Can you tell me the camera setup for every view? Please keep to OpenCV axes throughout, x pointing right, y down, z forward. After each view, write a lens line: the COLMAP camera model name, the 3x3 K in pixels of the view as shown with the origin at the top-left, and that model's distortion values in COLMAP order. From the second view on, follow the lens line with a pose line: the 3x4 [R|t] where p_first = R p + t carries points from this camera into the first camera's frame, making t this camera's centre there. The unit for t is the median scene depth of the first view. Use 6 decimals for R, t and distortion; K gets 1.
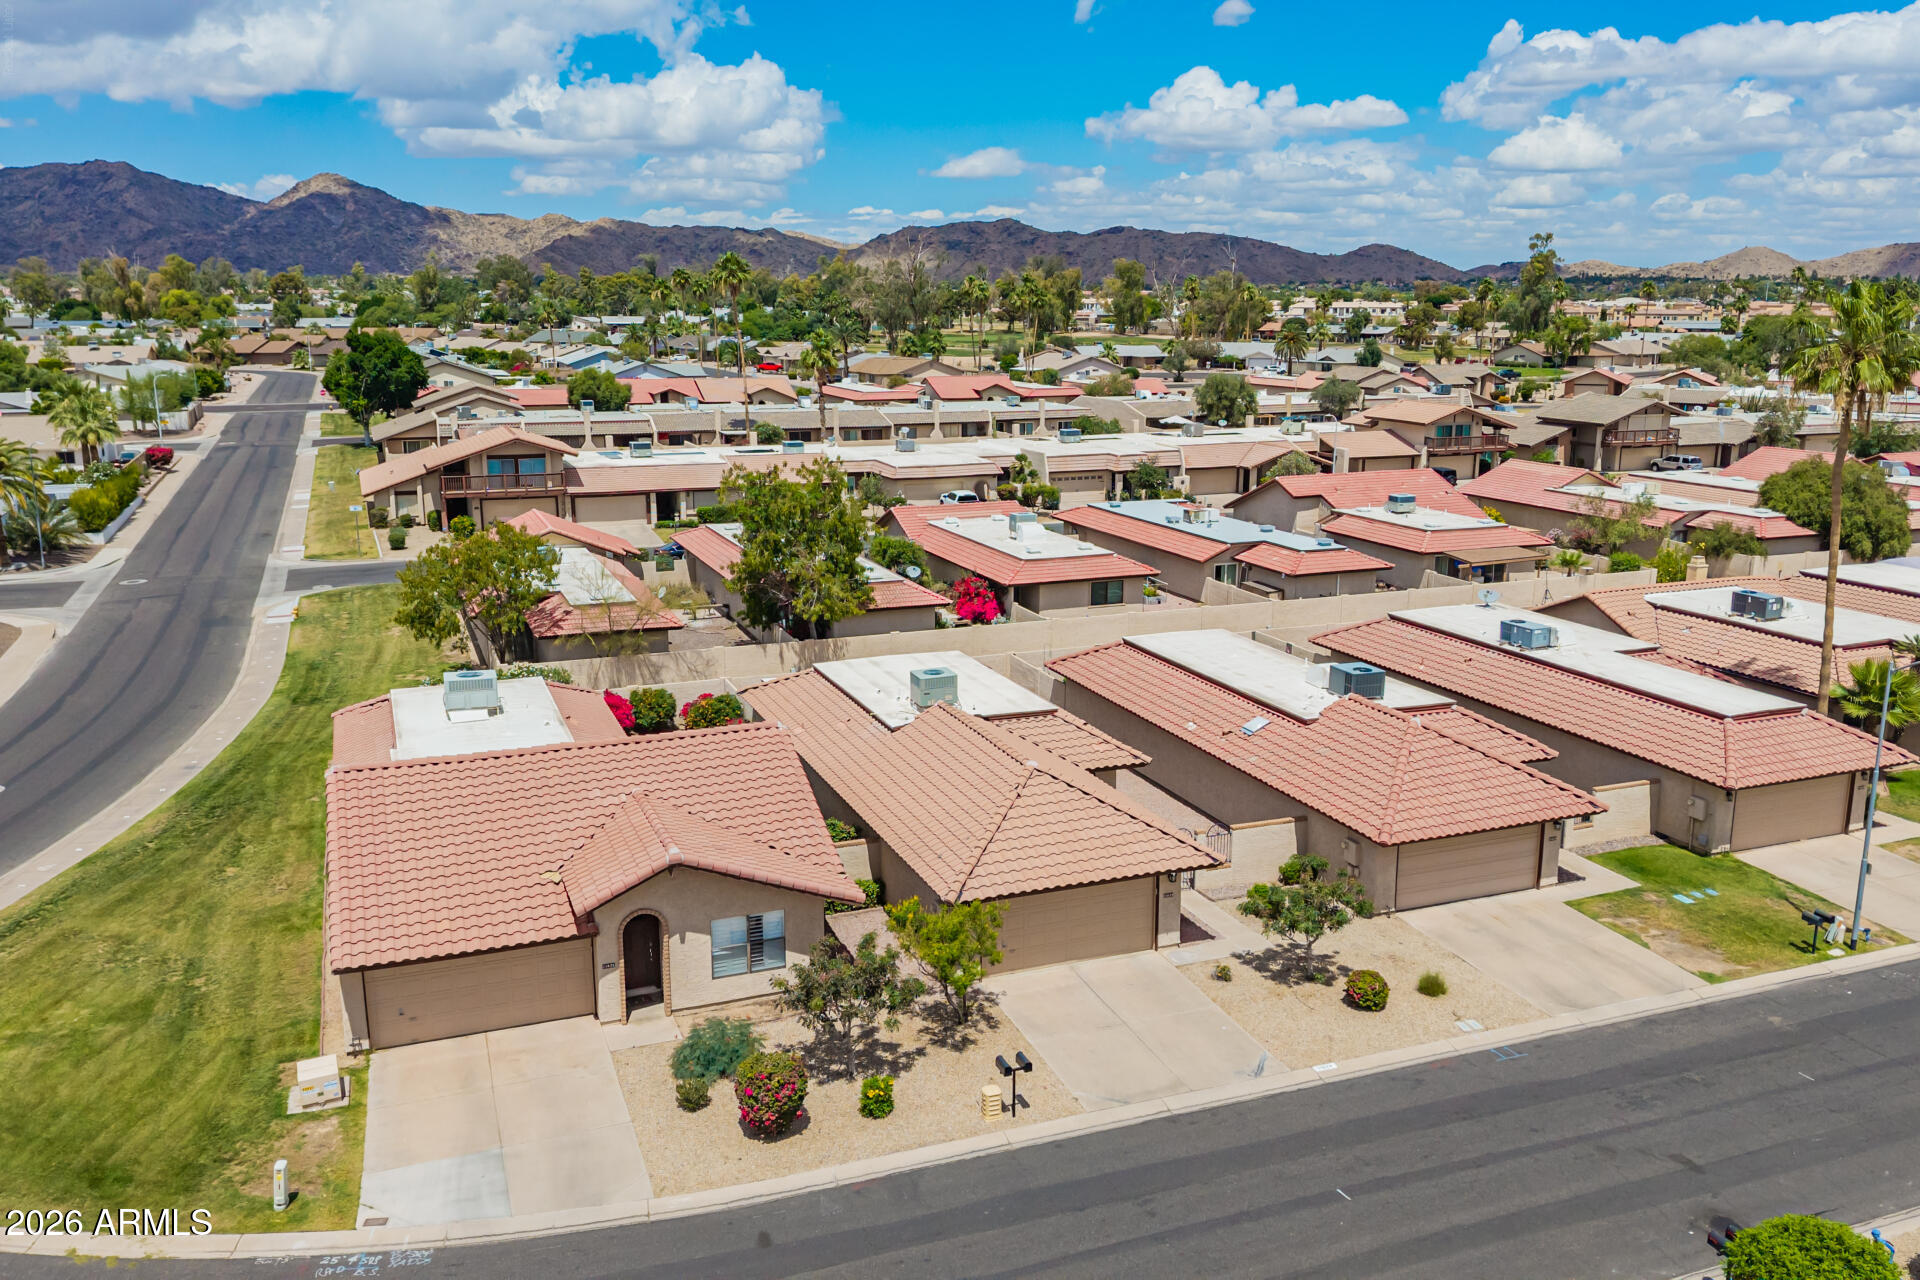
lens RADIAL K [[1517.5, 0, 964.1], [0, 1517.5, 643.4], [0, 0, 1]] dist [0.039092, -0.048002]
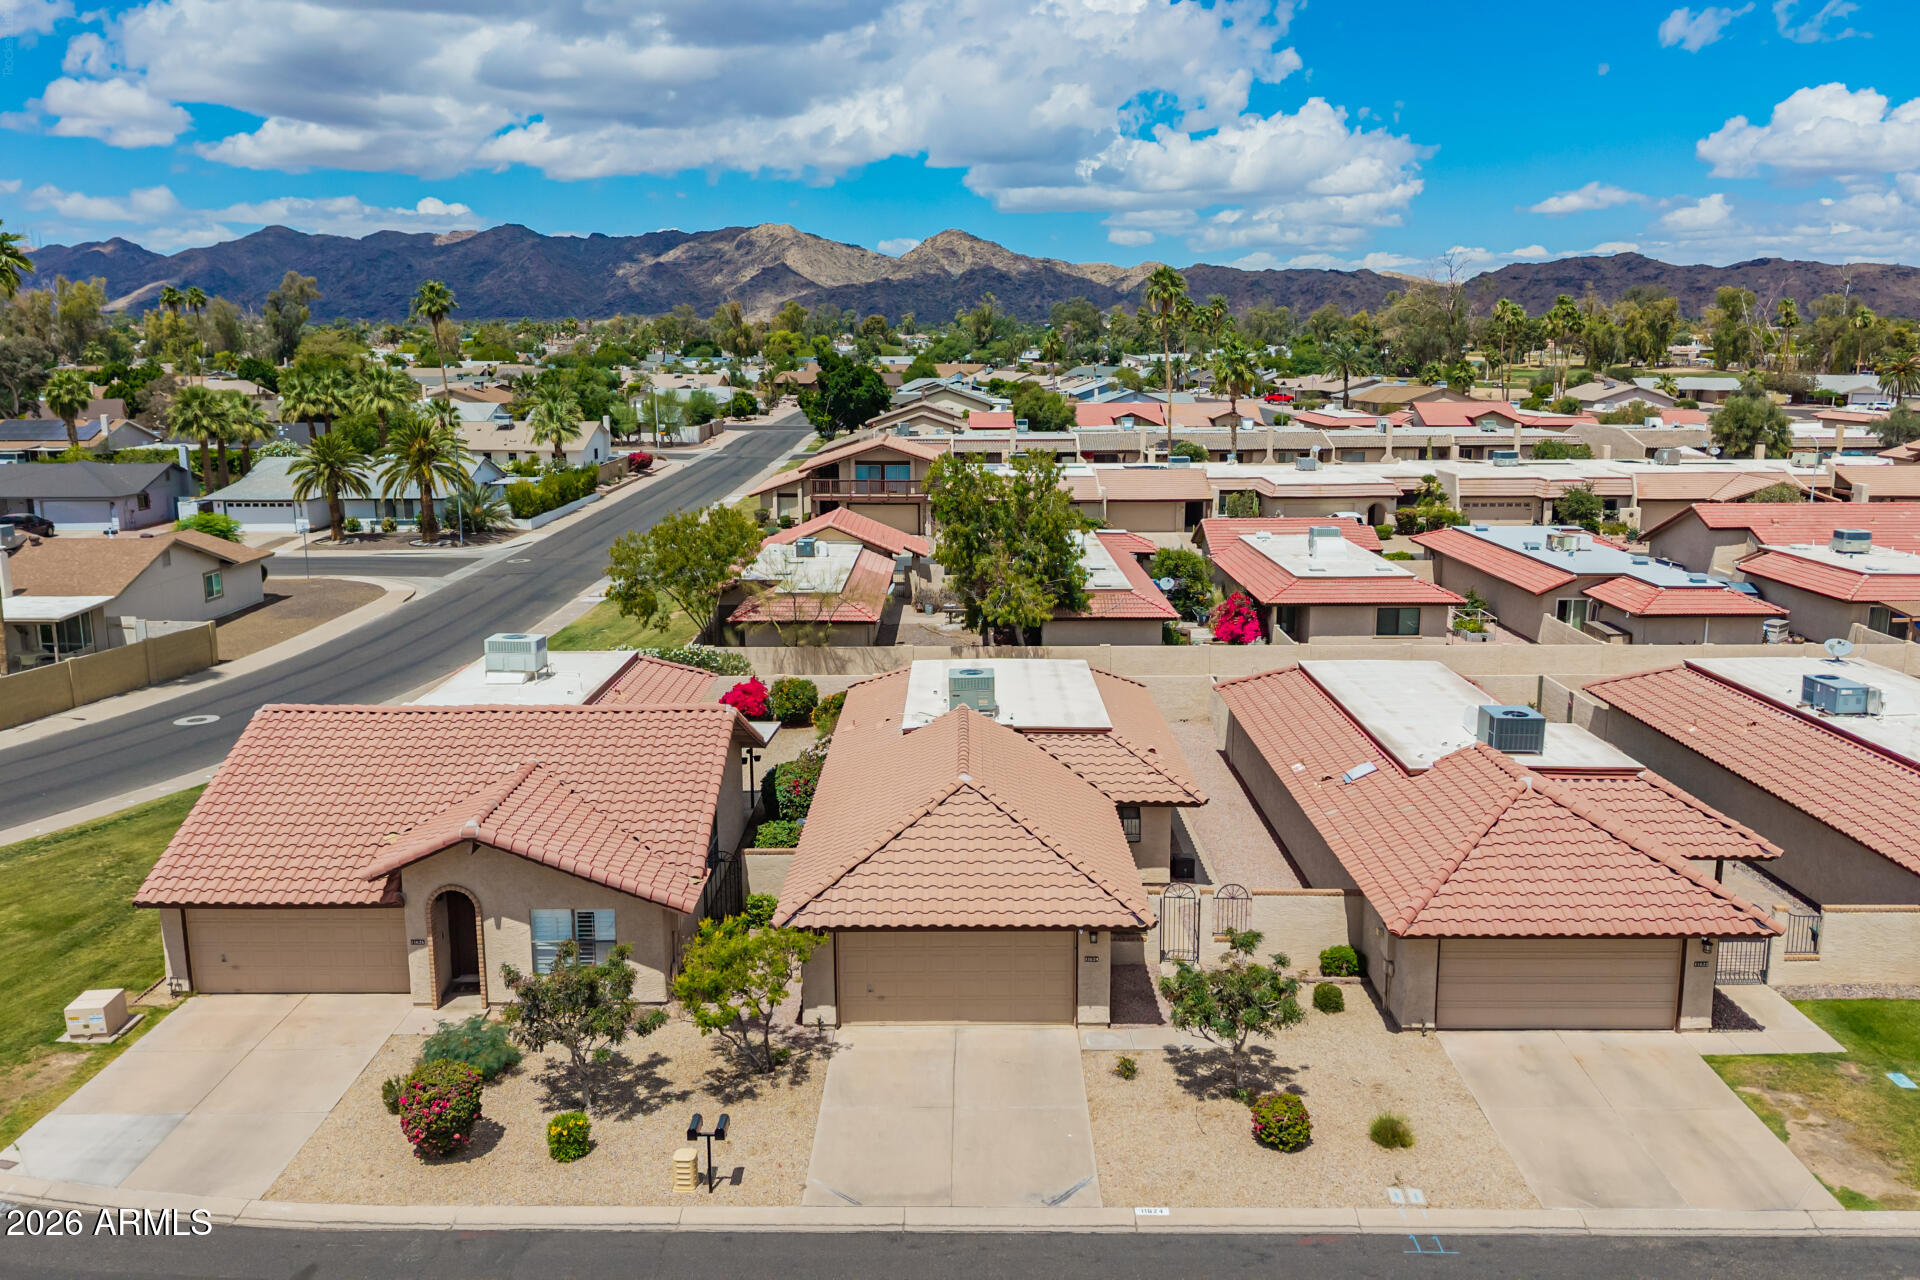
lens RADIAL K [[1517.5, 0, 964.1], [0, 1517.5, 643.4], [0, 0, 1]] dist [0.039092, -0.048002]
pose [[0.929666, 0.068868, -0.361908, 0.297507], [-0.078898, 0.996798, -0.012992, 0.014693], [0.359855, 0.040632, 0.932123, 0.197176]]
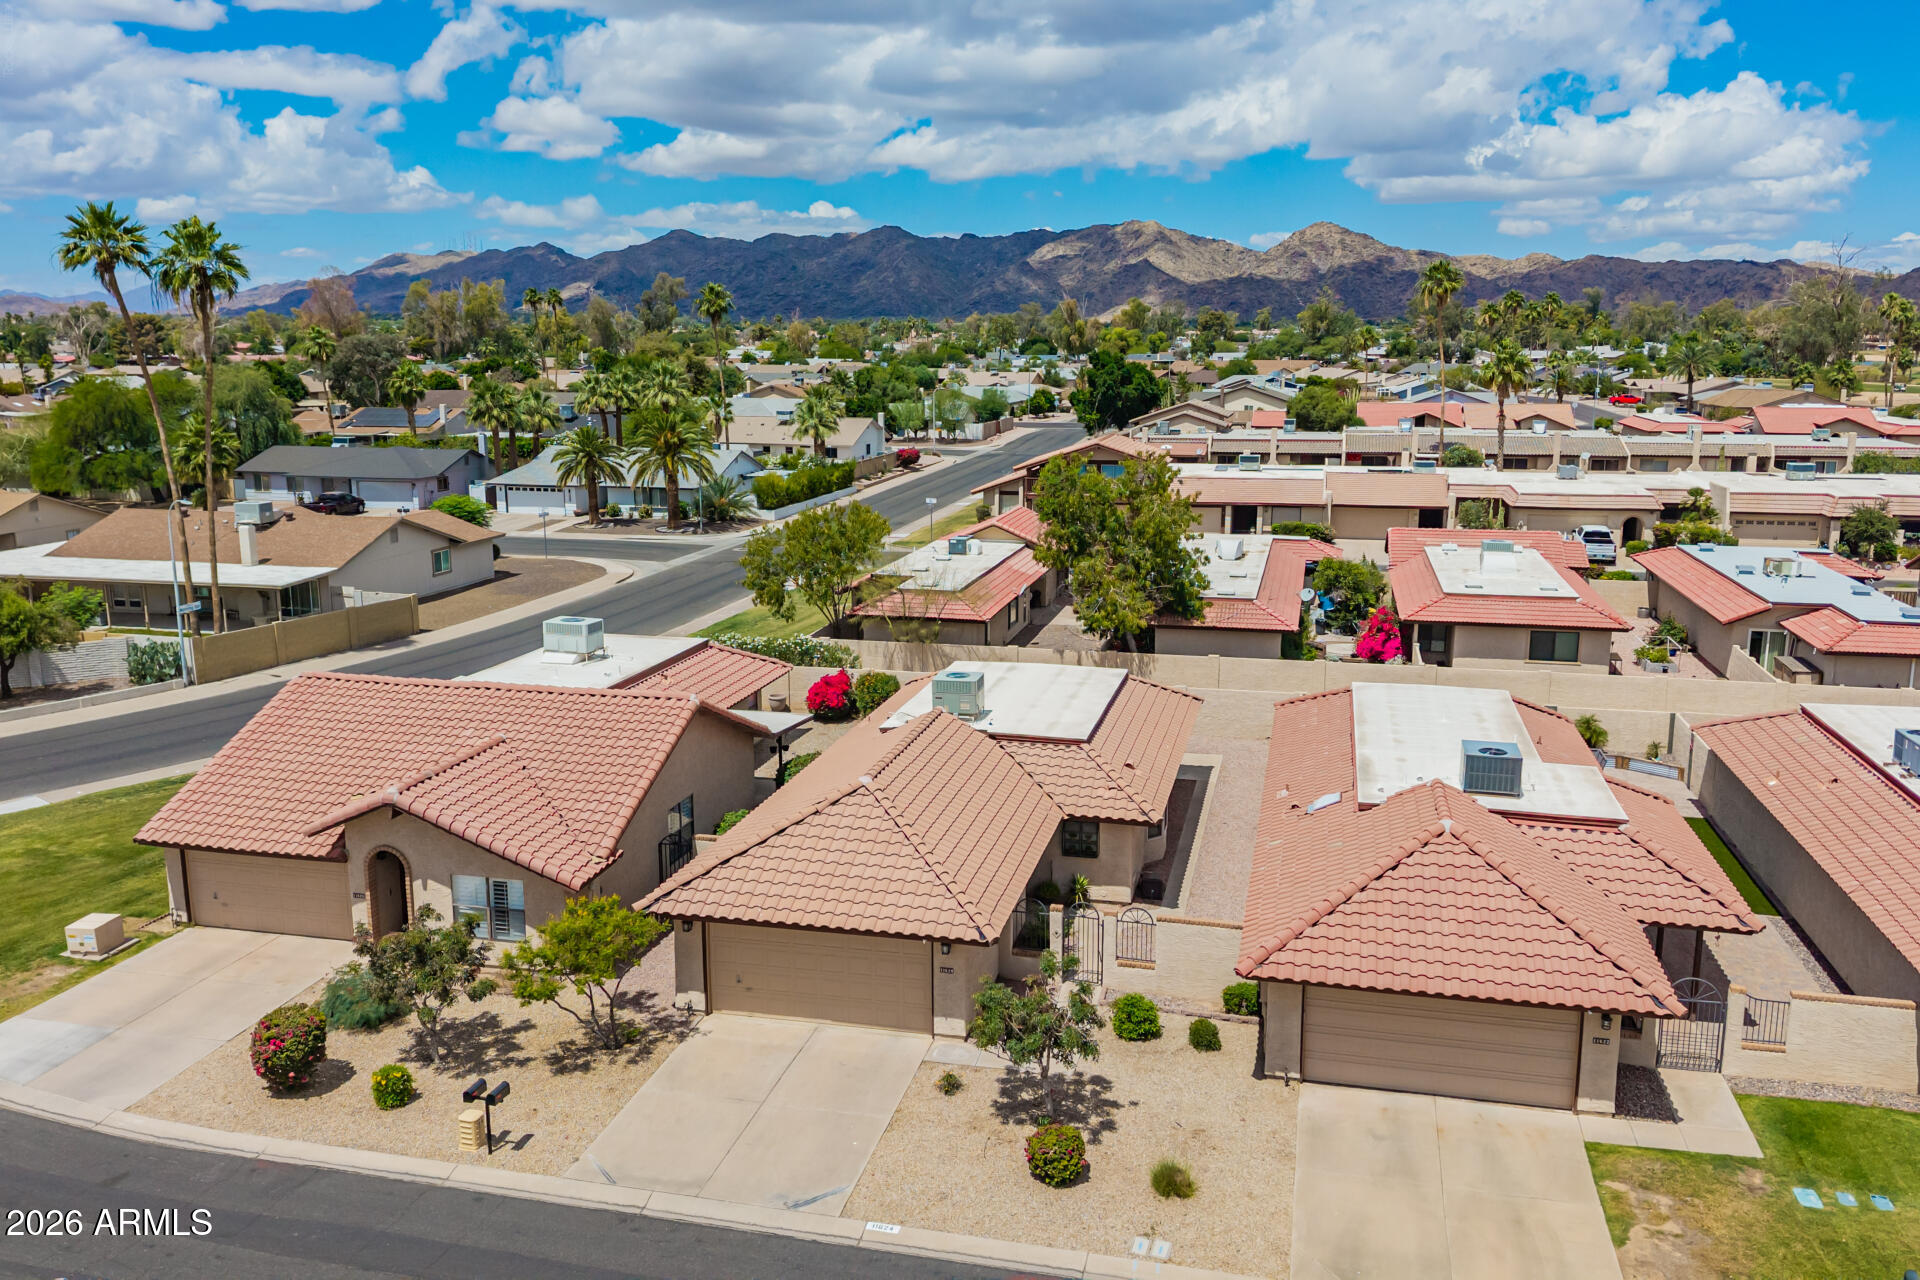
lens RADIAL K [[1517.5, 0, 964.1], [0, 1517.5, 643.4], [0, 0, 1]] dist [0.039092, -0.048002]
pose [[0.819398, 0.112073, -0.562162, 0.481429], [-0.126831, 0.991841, 0.012866, -0.010929], [0.559018, 0.060757, 0.826927, 0.296234]]
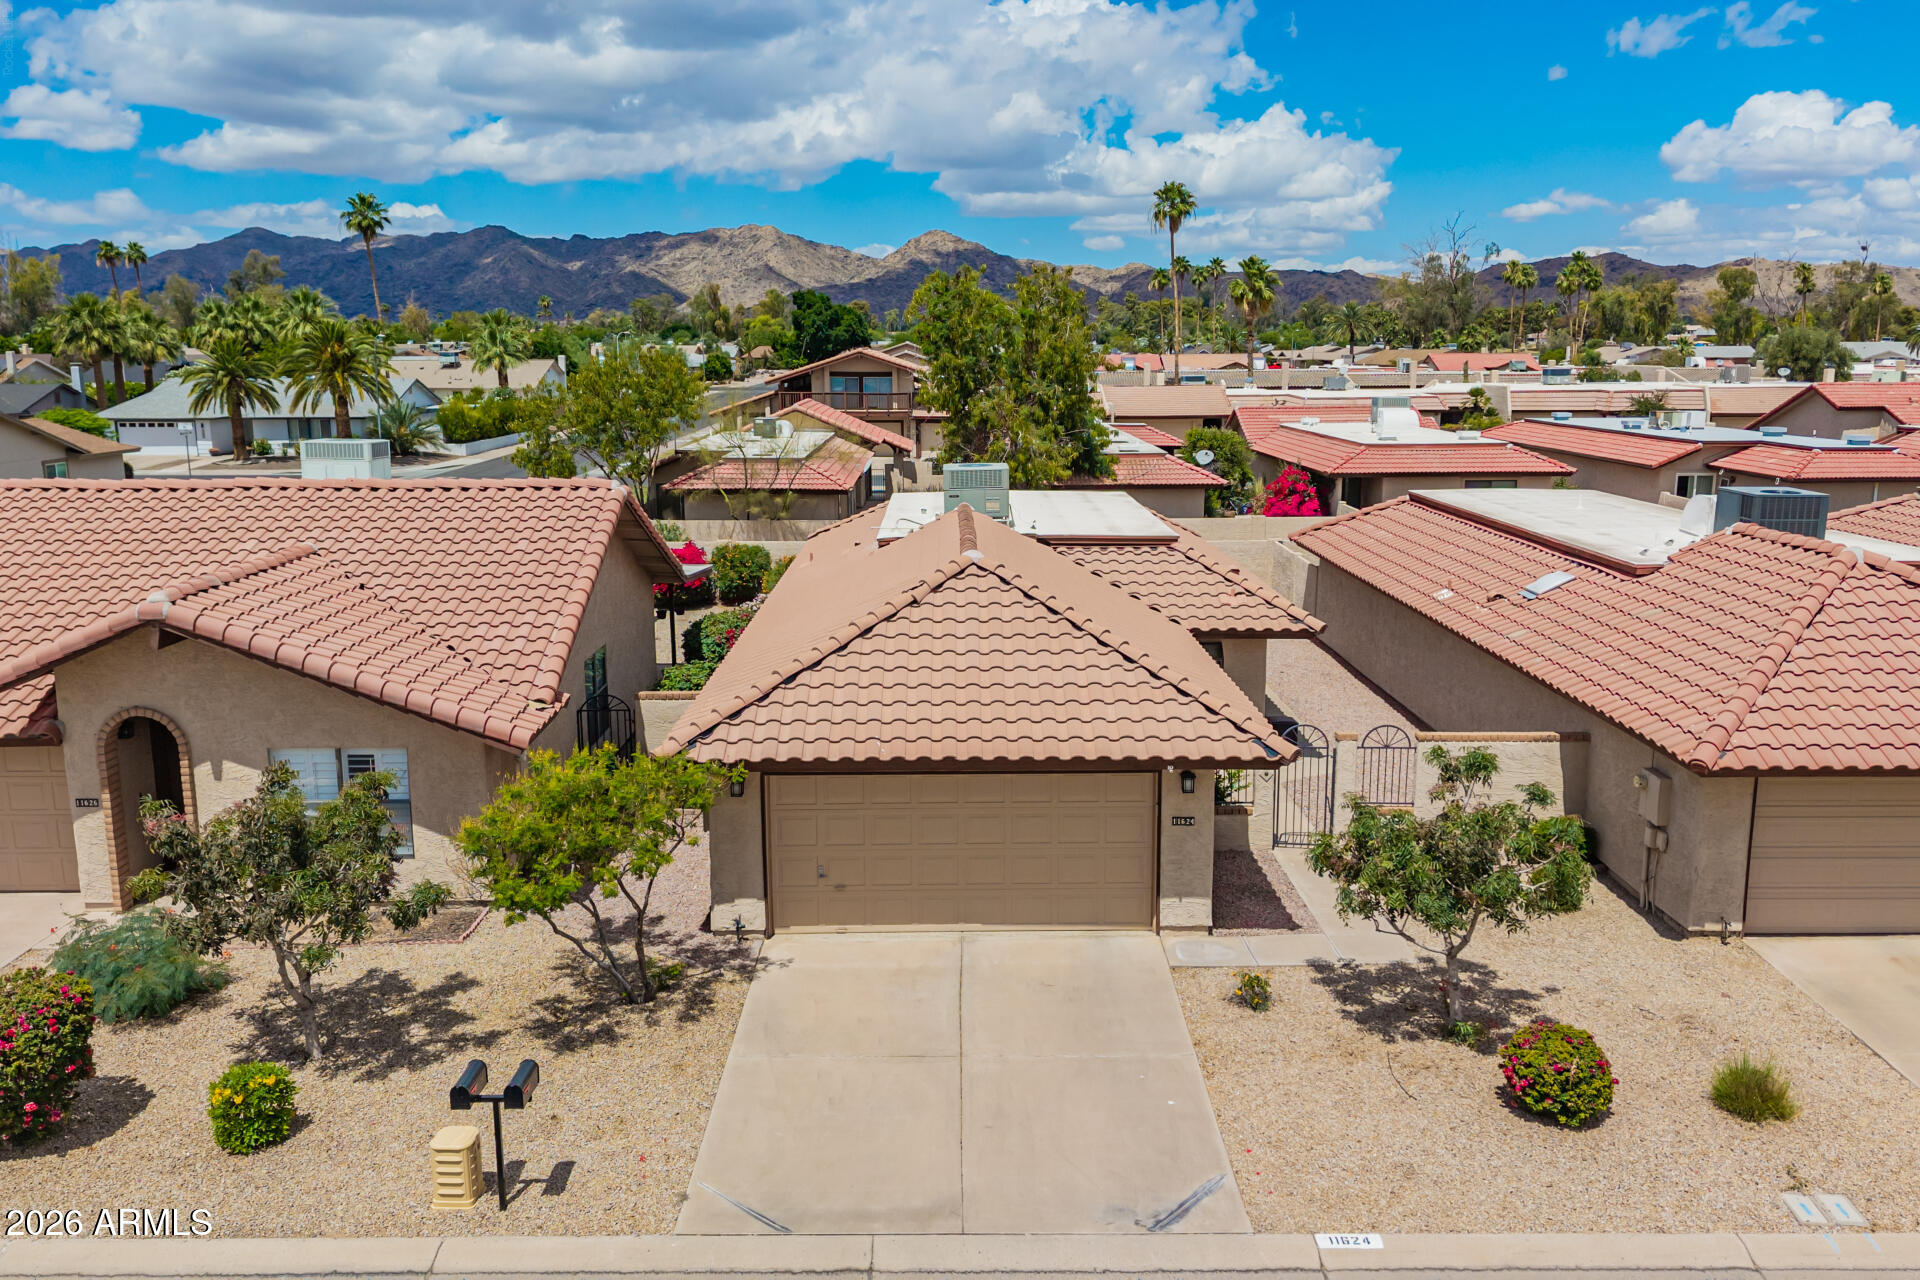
lens RADIAL K [[1517.5, 0, 964.1], [0, 1517.5, 643.4], [0, 0, 1]] dist [0.039092, -0.048002]
pose [[0.933481, 0.066032, -0.352496, 0.201726], [-0.076685, 0.996922, -0.016328, 0.104867], [0.350333, 0.042273, 0.935671, 0.444757]]
